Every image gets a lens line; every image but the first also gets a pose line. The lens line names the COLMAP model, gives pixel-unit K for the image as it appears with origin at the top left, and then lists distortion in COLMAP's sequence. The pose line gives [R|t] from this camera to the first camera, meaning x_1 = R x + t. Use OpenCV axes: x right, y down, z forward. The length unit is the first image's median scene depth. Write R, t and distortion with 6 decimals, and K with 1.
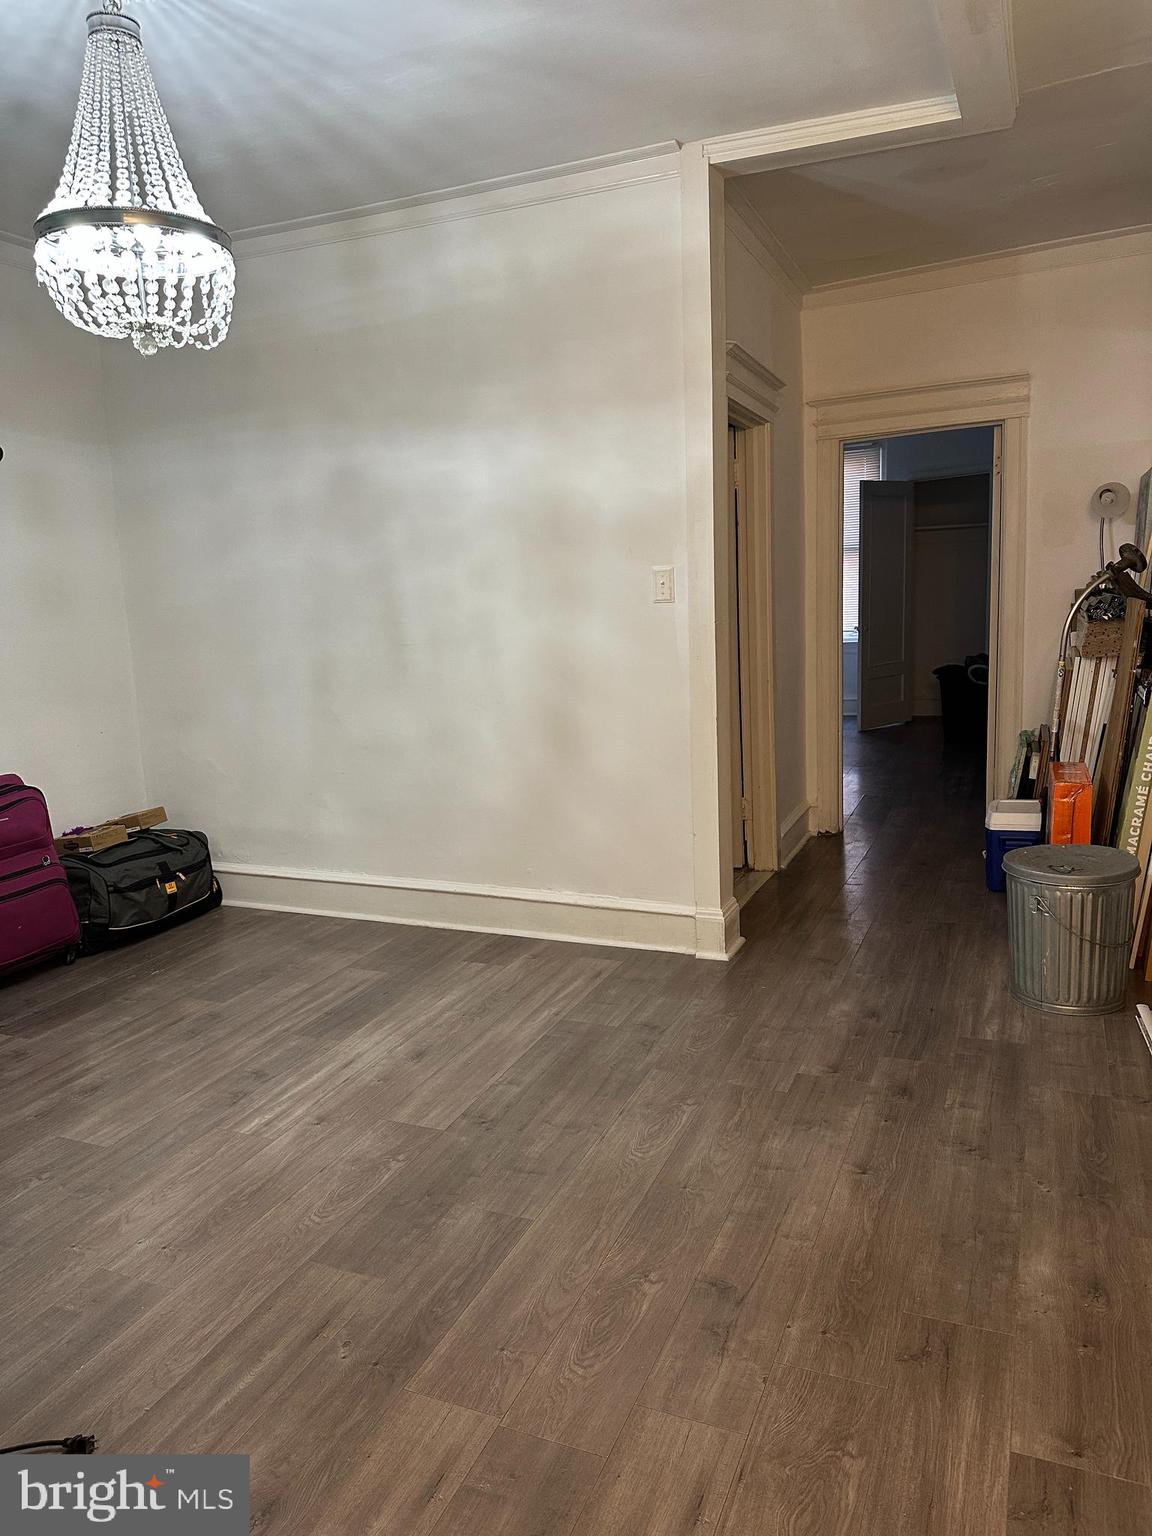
lens RADIAL K [[1056.4, 0, 582.4], [0, 1056.4, 749.7], [0, 0, 1]] dist [0.106053, -0.095589]
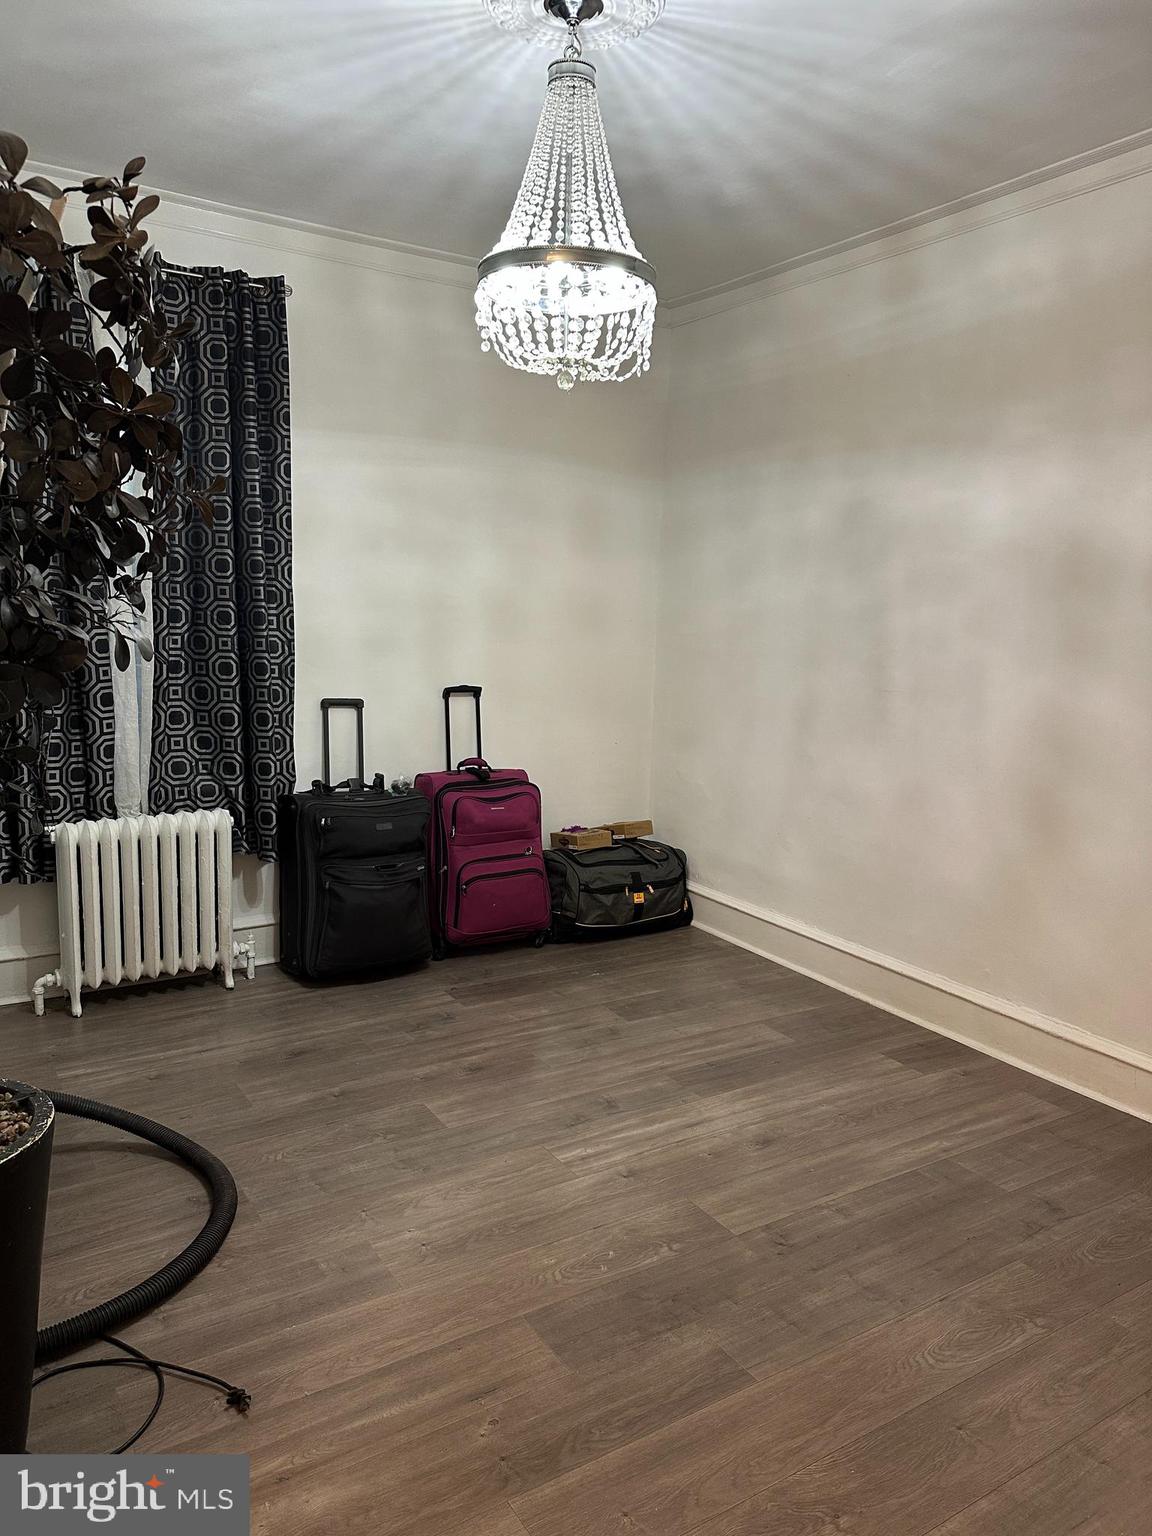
lens RADIAL K [[1067.8, 0, 576.0], [0, 1067.8, 768.0], [0, 0, 1]] dist [0.152934, -0.212057]
pose [[0.840495, 0.149164, -0.520882, 0.121936], [-0.155650, 0.987307, 0.031576, -0.027212], [0.518980, 0.054536, 0.853045, 0.089127]]
